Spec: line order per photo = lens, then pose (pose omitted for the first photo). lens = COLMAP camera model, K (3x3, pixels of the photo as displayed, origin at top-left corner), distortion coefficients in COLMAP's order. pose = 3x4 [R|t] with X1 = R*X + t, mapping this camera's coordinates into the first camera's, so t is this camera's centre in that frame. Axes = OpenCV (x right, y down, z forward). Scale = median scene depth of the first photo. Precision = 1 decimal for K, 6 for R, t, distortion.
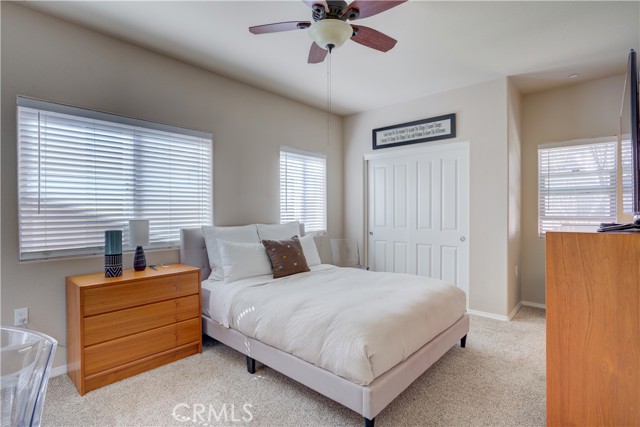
lens RADIAL K [[312.8, 0, 318.1], [0, 312.8, 212.9], [0, 0, 1]] dist [-0.024478, 0.000487]
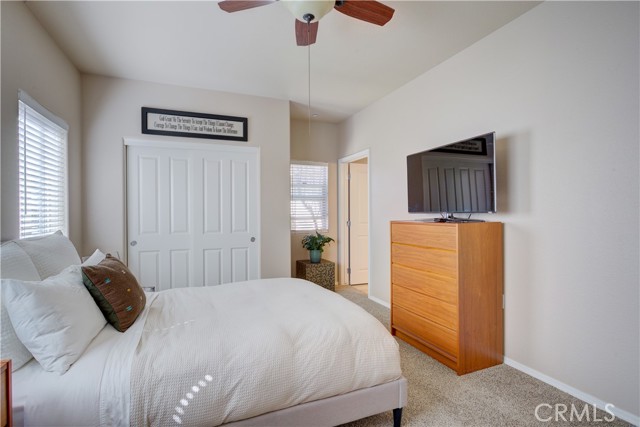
lens RADIAL K [[312.8, 0, 322.3], [0, 312.8, 211.3], [0, 0, 1]] dist [-0.024478, 0.000487]
pose [[0.436187, 0.002540, 0.899853, -0.370042], [0.013050, 0.999873, -0.009148, 0.001346], [-0.899761, 0.015734, 0.436098, 0.319188]]
